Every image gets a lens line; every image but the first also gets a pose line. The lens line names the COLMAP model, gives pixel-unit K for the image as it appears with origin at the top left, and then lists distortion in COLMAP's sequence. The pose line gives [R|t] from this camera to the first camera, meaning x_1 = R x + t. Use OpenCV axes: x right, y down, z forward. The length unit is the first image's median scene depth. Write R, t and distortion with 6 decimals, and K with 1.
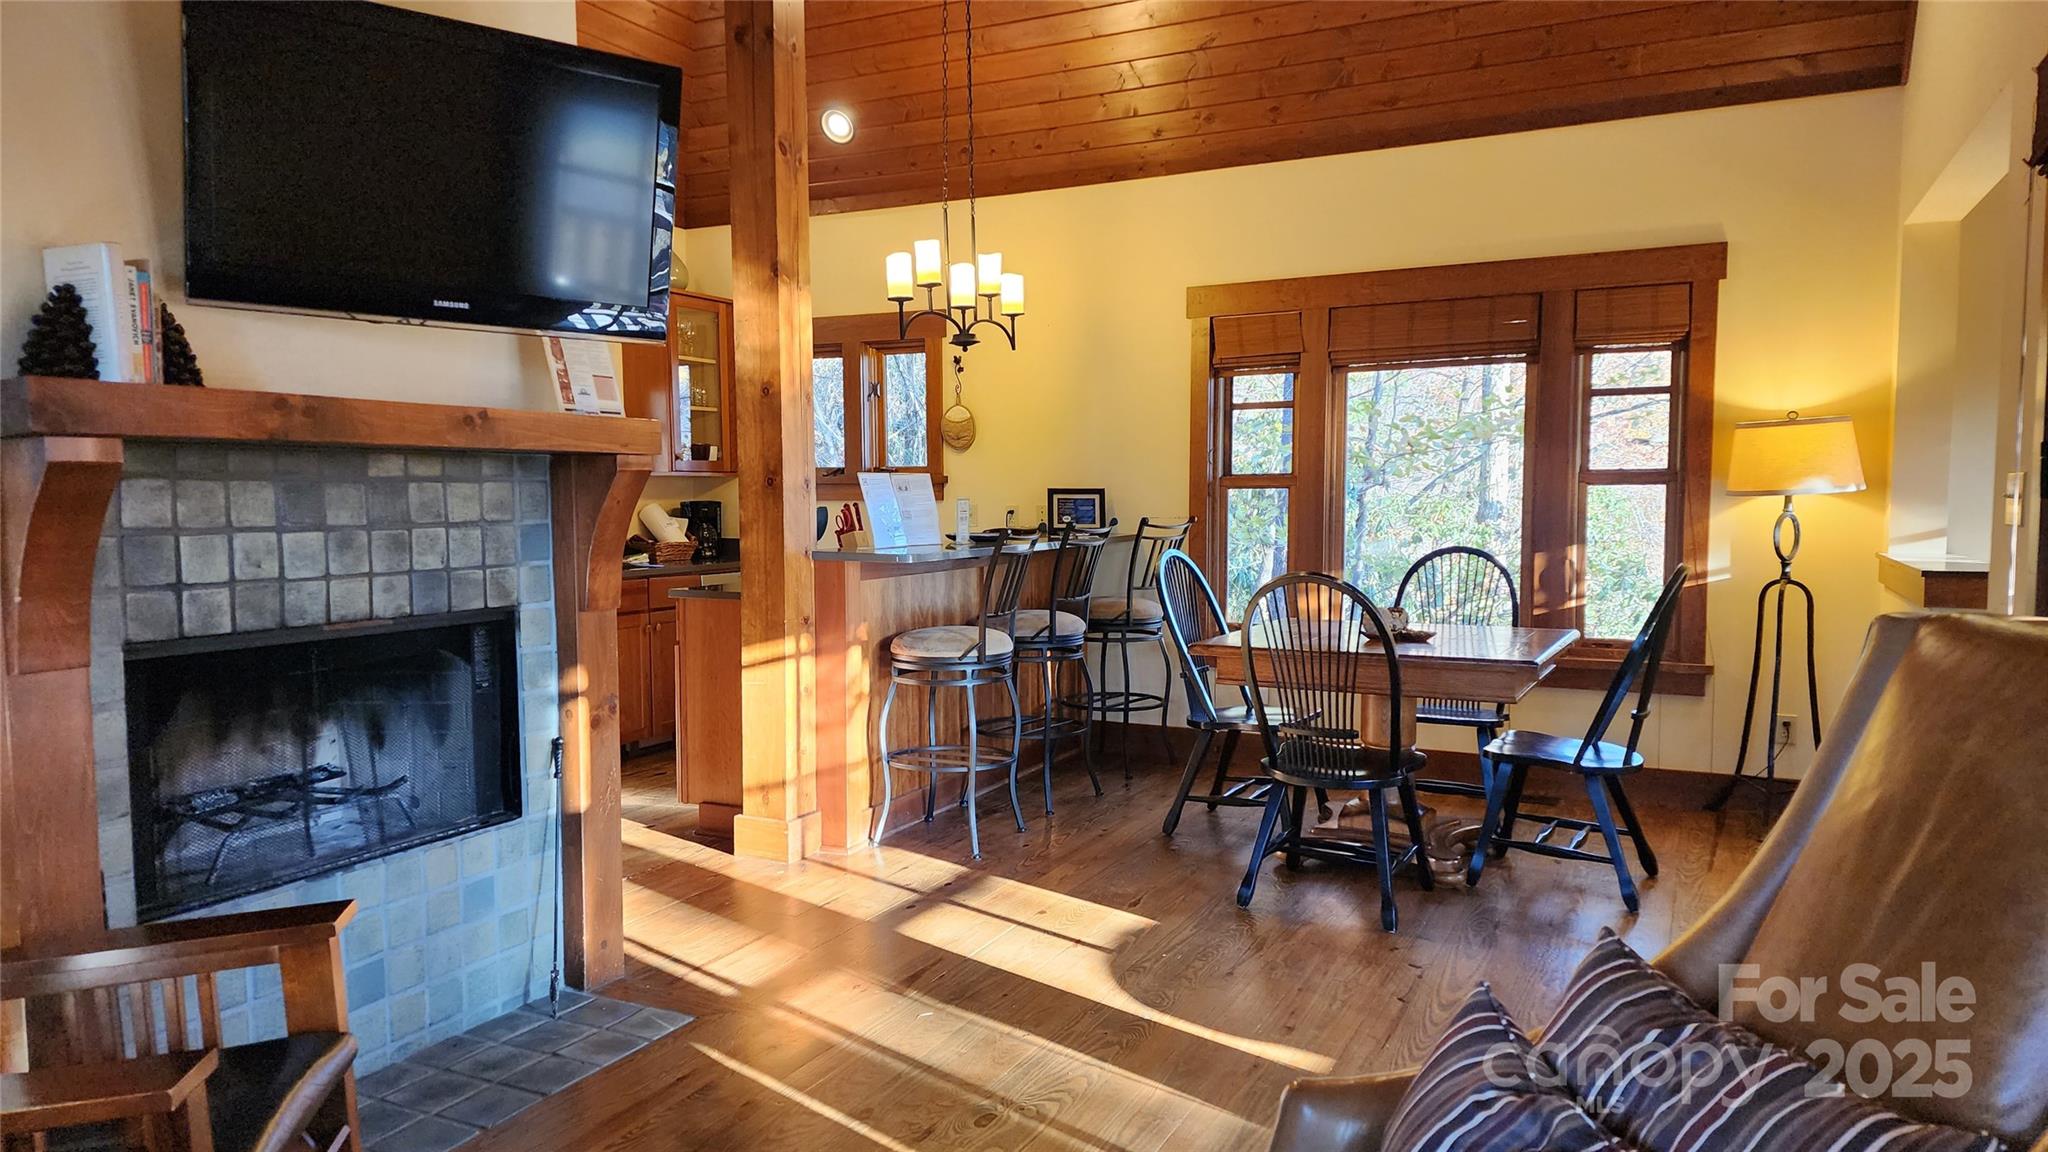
lens RADIAL K [[1382.0, 0, 1022.4], [0, 1382.0, 593.2], [0, 0, 1]] dist [0.018261, -0.013200]
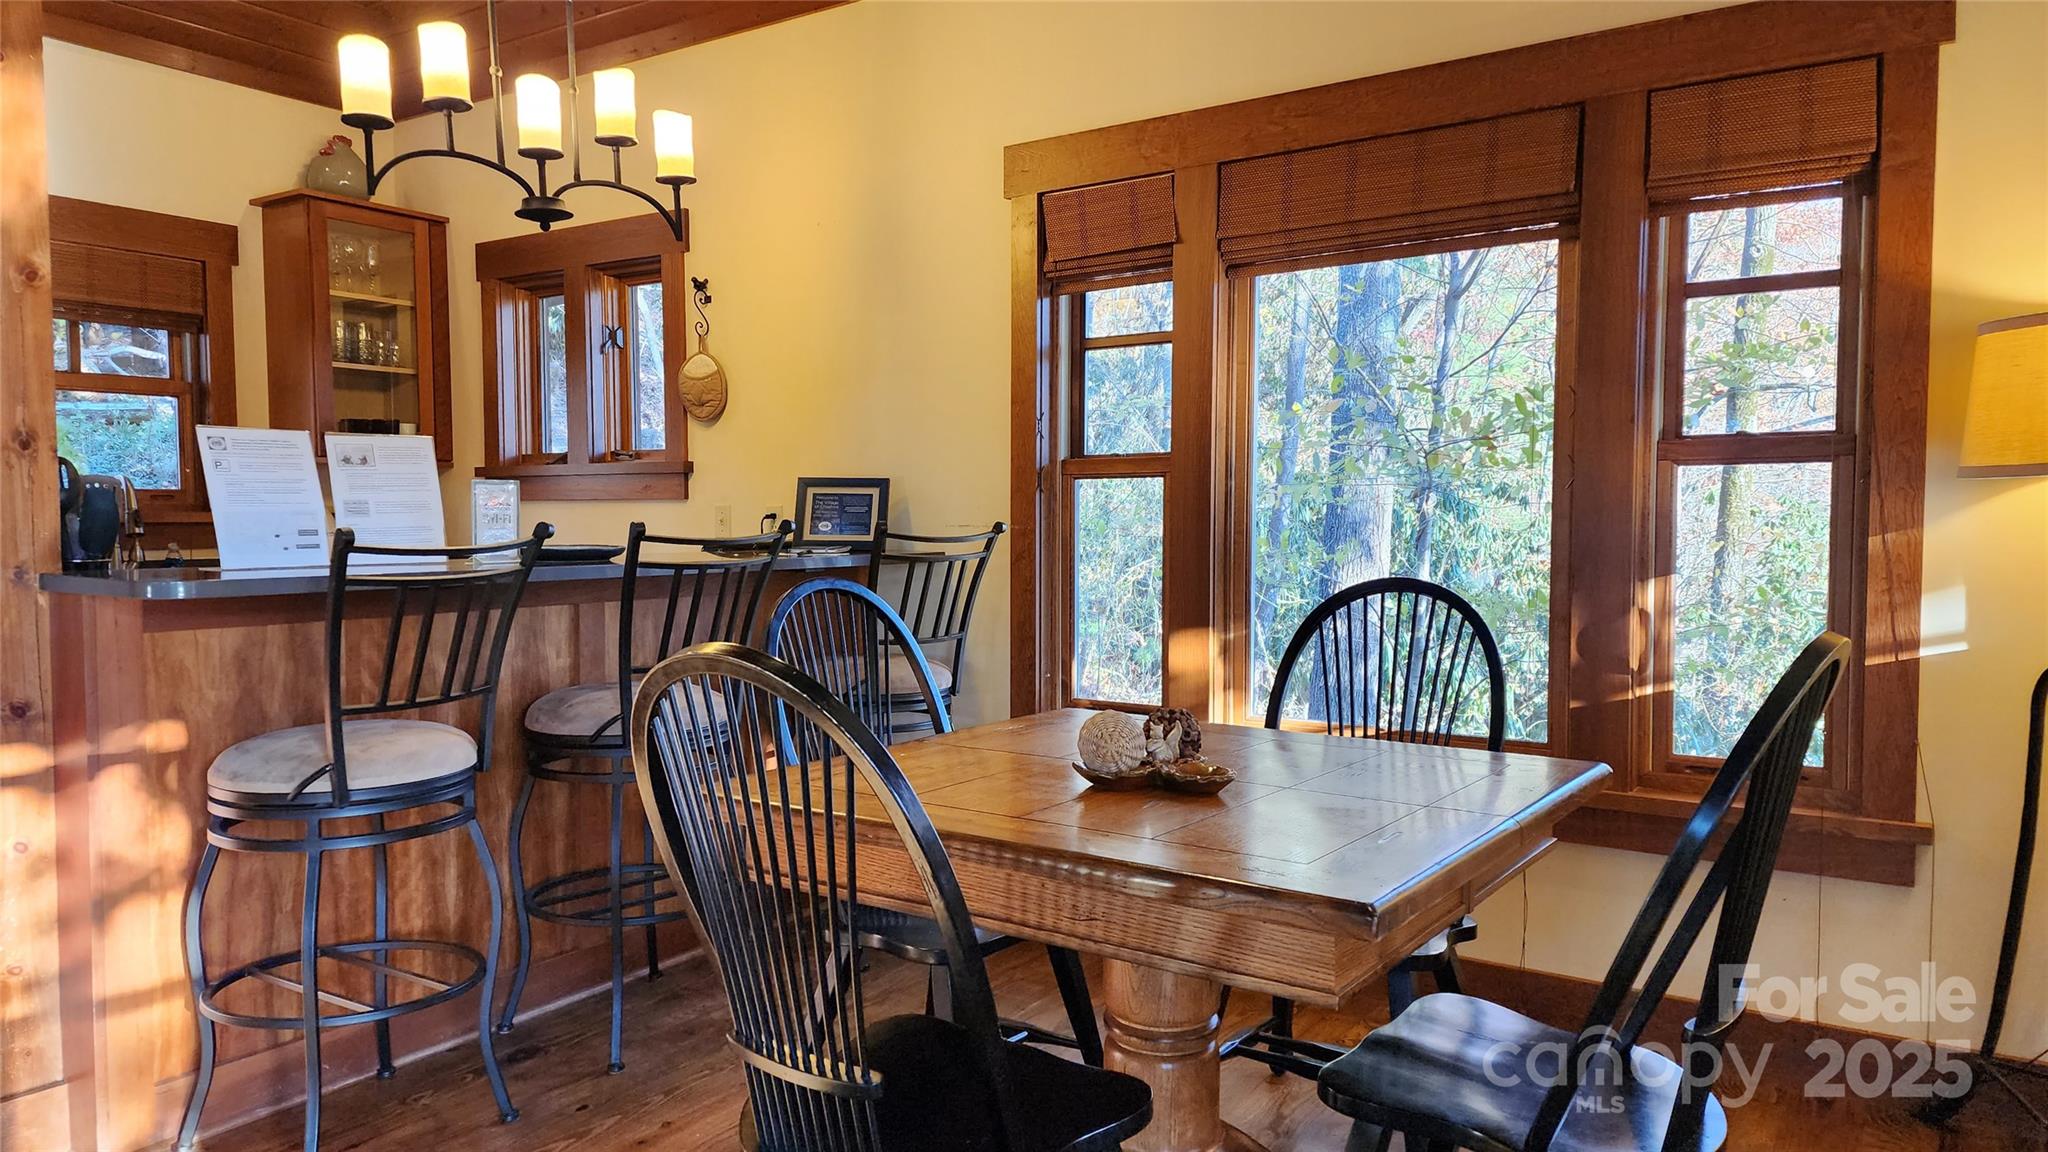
lens RADIAL K [[1382.0, 0, 1024.7], [0, 1382.0, 575.0], [0, 0, 1]] dist [0.018261, -0.013200]
pose [[0.992956, 0.010568, -0.118010, 0.220498], [-0.013967, 0.999510, -0.028017, -0.017594], [0.117656, 0.029468, 0.992617, 0.440563]]
